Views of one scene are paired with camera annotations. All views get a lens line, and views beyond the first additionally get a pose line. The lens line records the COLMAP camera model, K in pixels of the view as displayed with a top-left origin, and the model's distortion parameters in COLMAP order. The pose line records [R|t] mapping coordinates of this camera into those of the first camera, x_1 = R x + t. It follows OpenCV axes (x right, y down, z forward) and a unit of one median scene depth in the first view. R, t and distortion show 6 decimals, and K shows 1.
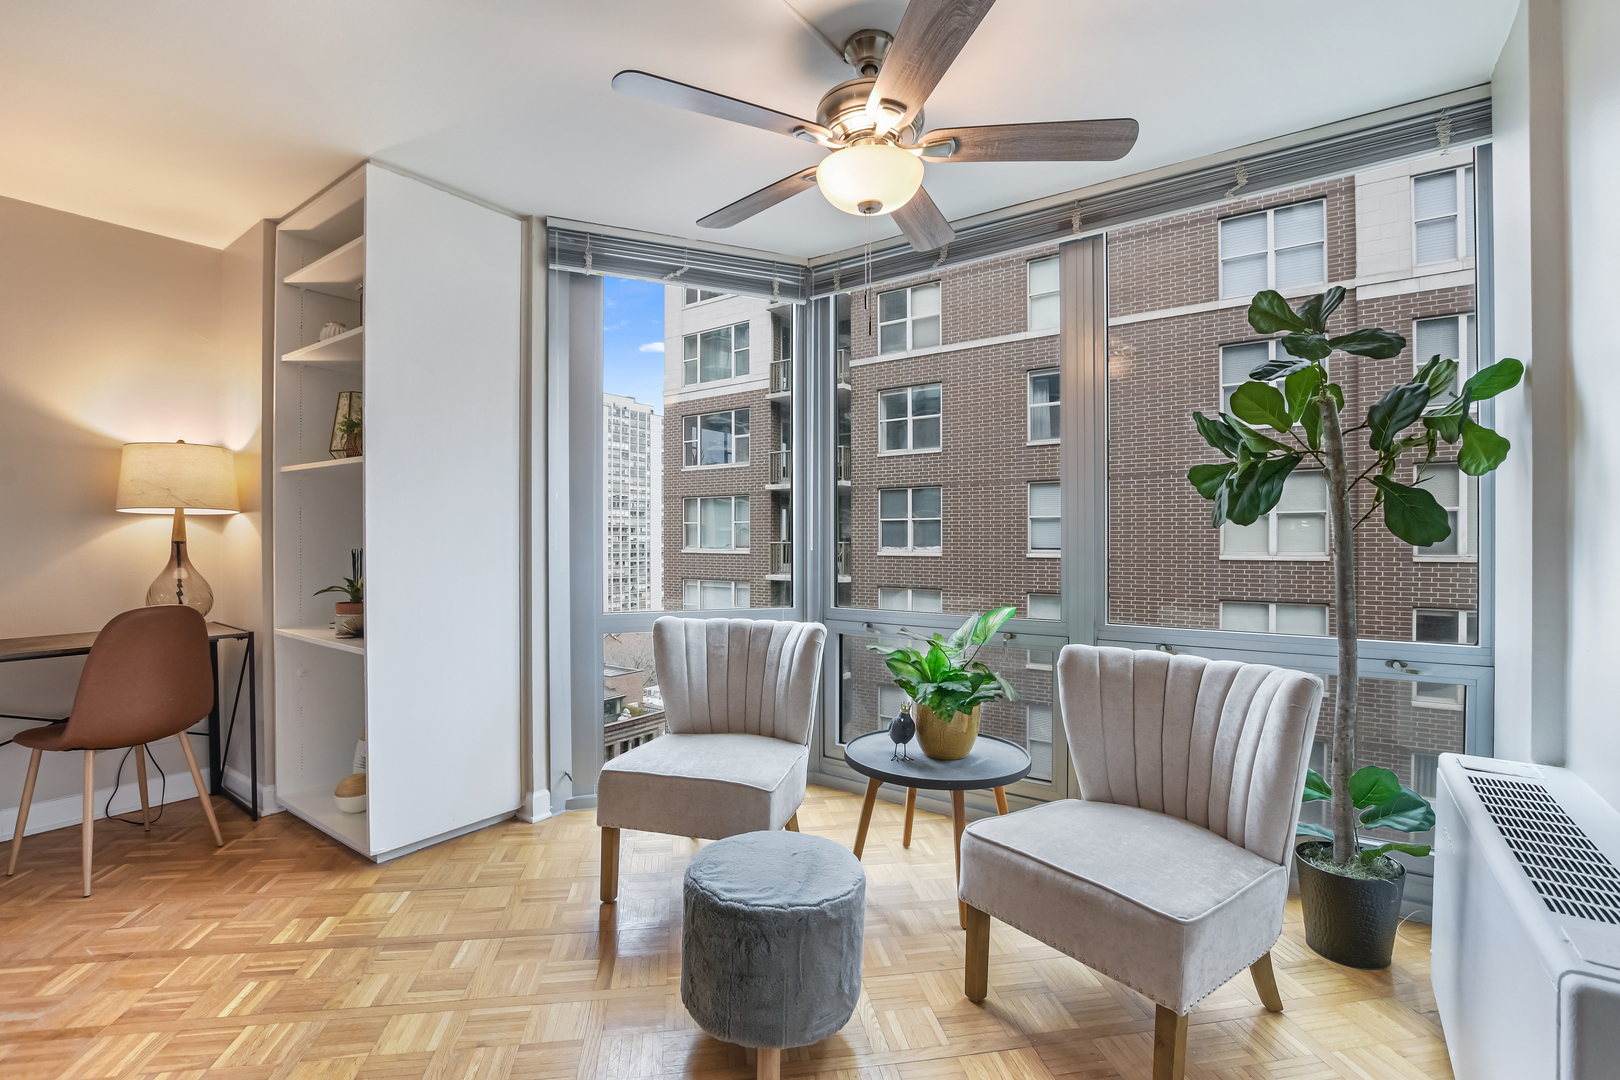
lens RADIAL K [[722.1, 0, 810.0], [0, 722.1, 540.0], [0, 0, 1]] dist [-0.022070, 0.000031]
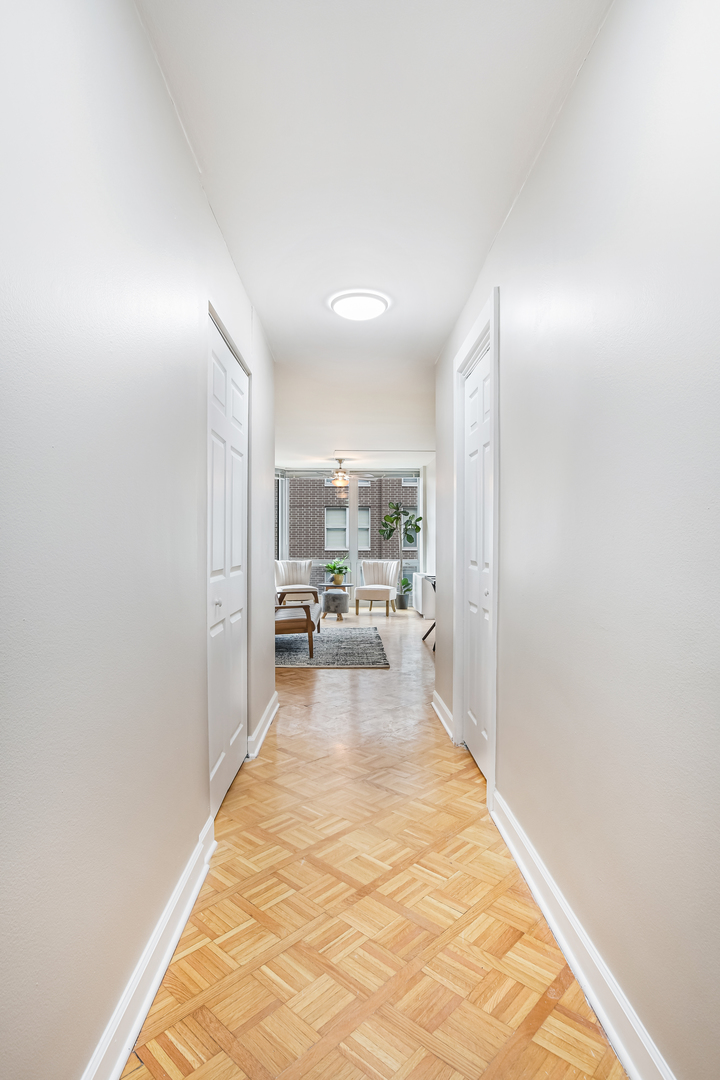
lens RADIAL K [[595.3, 0, 388.6], [0, 595.3, 542.0], [0, 0, 1]] dist [-0.000280, -0.000164]
pose [[0.770139, -0.000259, 0.637876, -2.629522], [-0.002222, 0.999993, 0.003088, -0.017181], [-0.637872, -0.003796, 0.770133, -2.913141]]
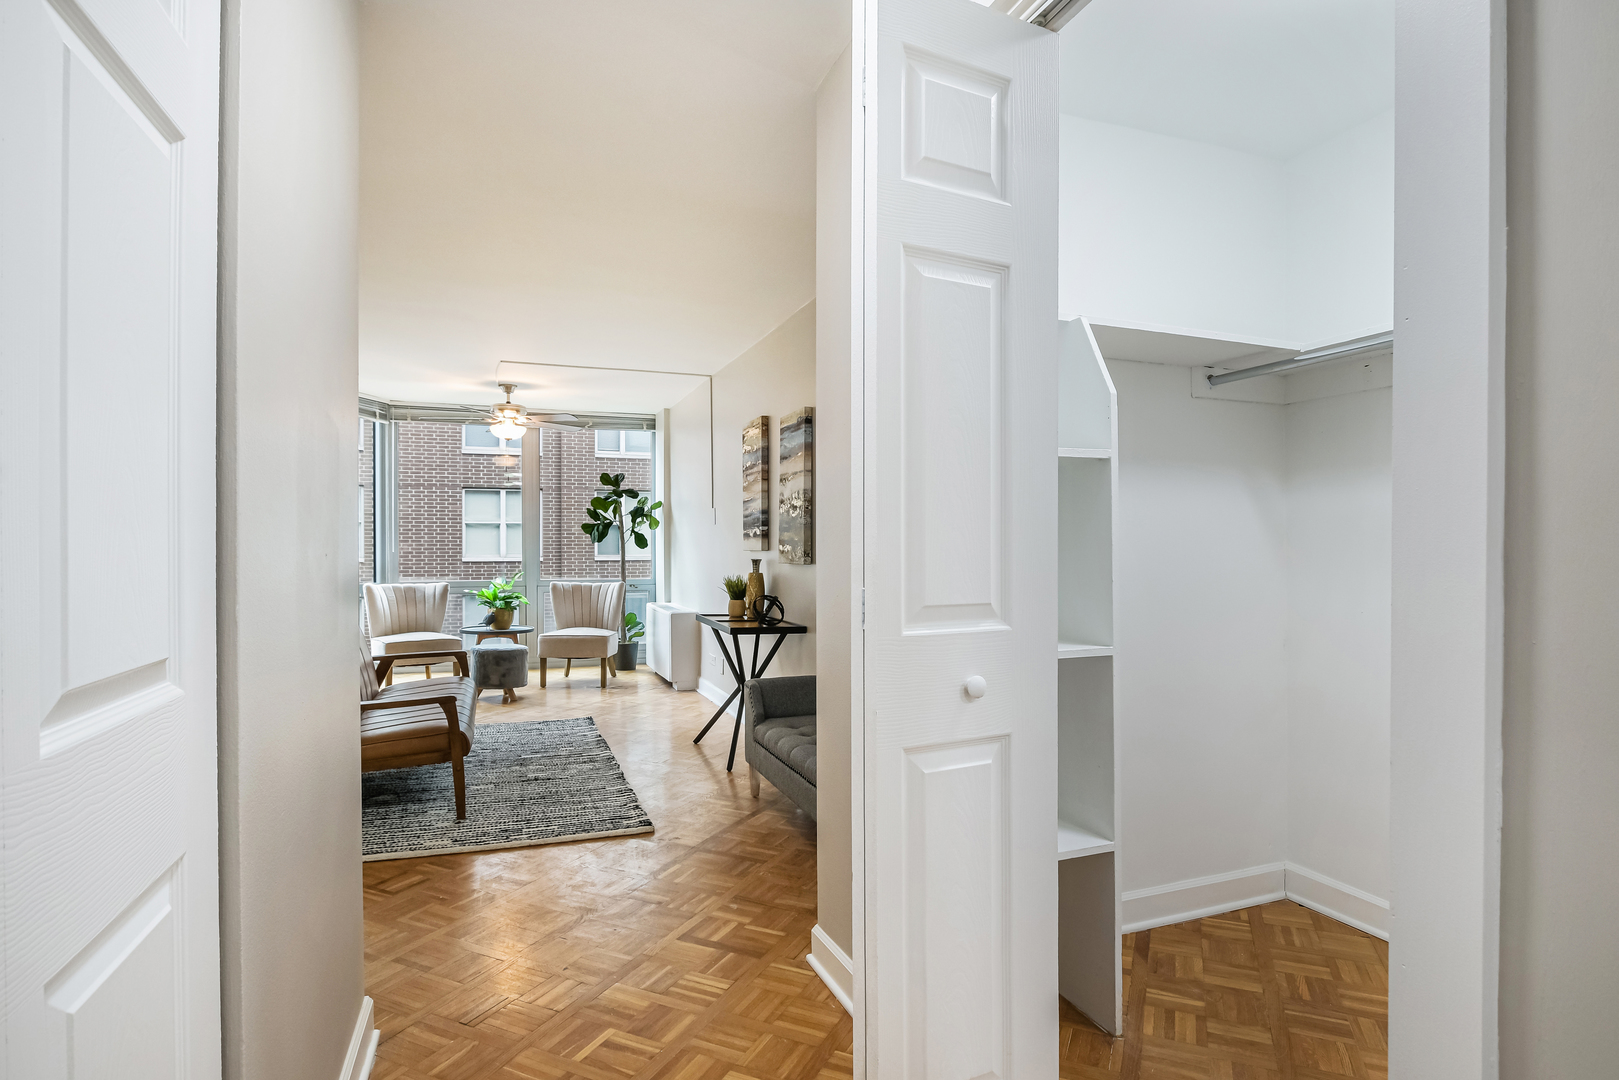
lens RADIAL K [[848.1, 0, 810.3], [0, 848.1, 554.5], [0, 0, 1]] dist [-0.002208, -0.000675]
pose [[0.555887, -0.008588, 0.831214, -2.100941], [-0.001901, 0.999931, 0.011602, -0.013583], [-0.831256, -0.008029, 0.555832, -1.977468]]
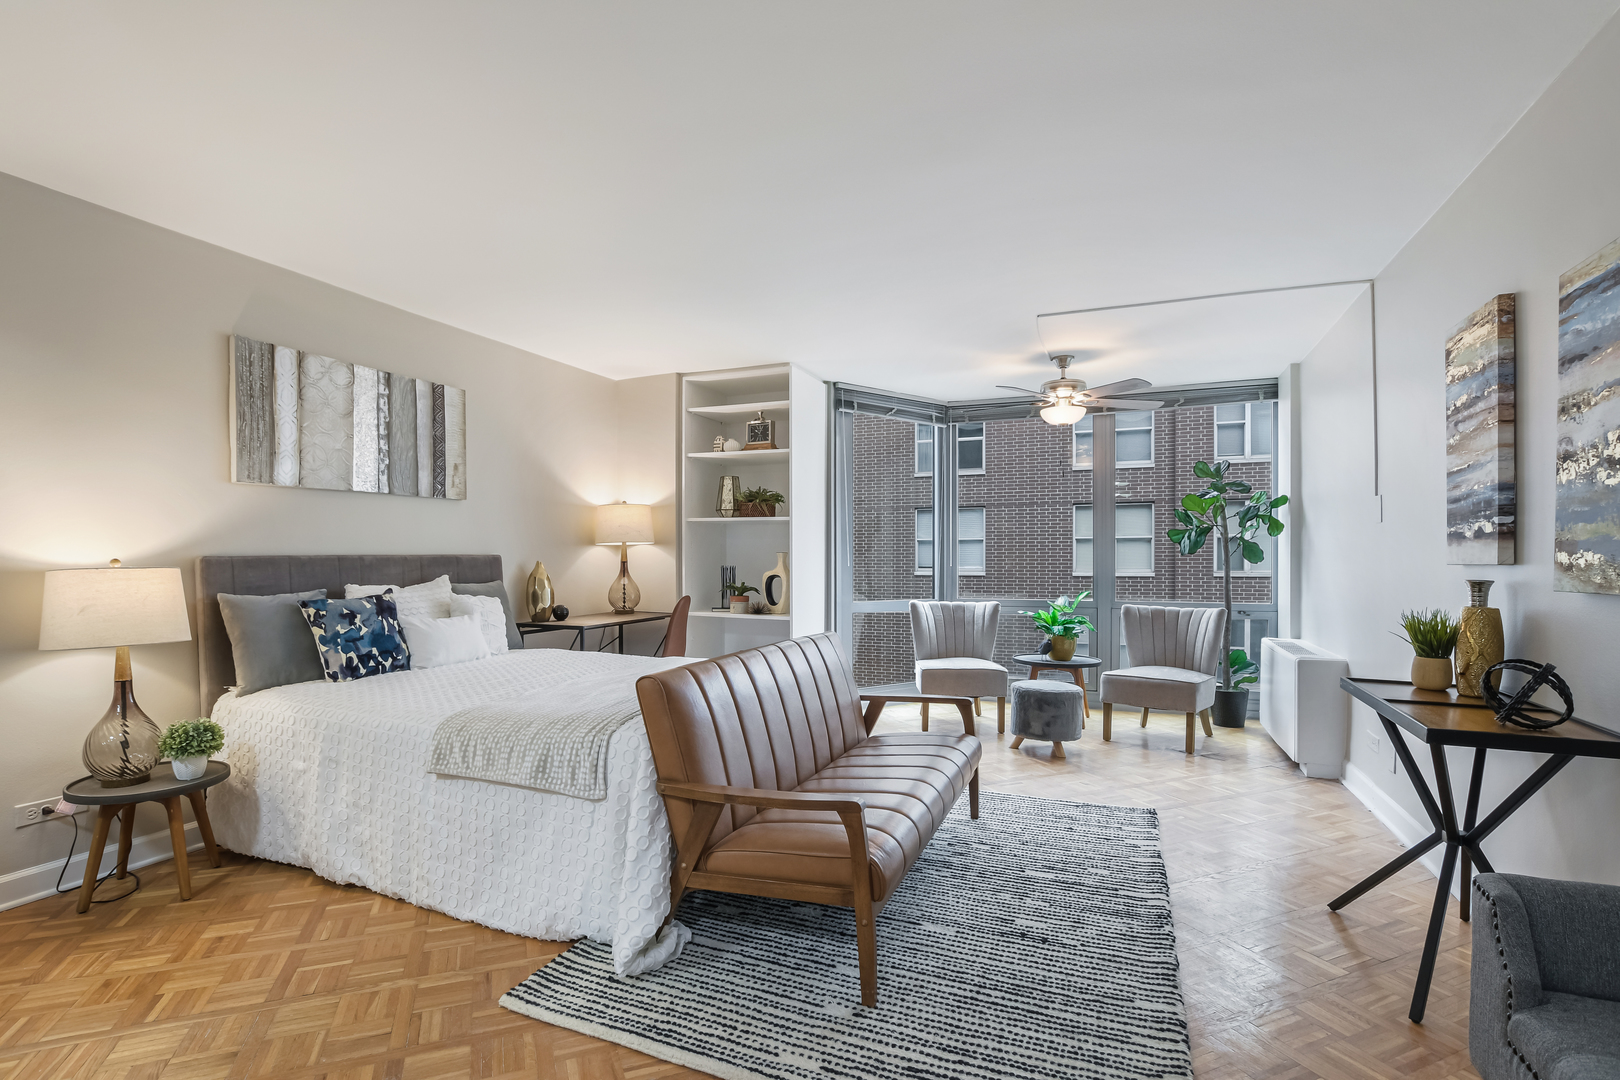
lens RADIAL K [[762.8, 0, 798.0], [0, 762.8, 571.2], [0, 0, 1]] dist [-0.031702, 0.000679]
pose [[0.976486, -0.004117, 0.215541, -1.302601], [0.000969, 0.999891, 0.014709, -0.002739], [-0.215578, -0.014154, 0.976384, -1.275686]]
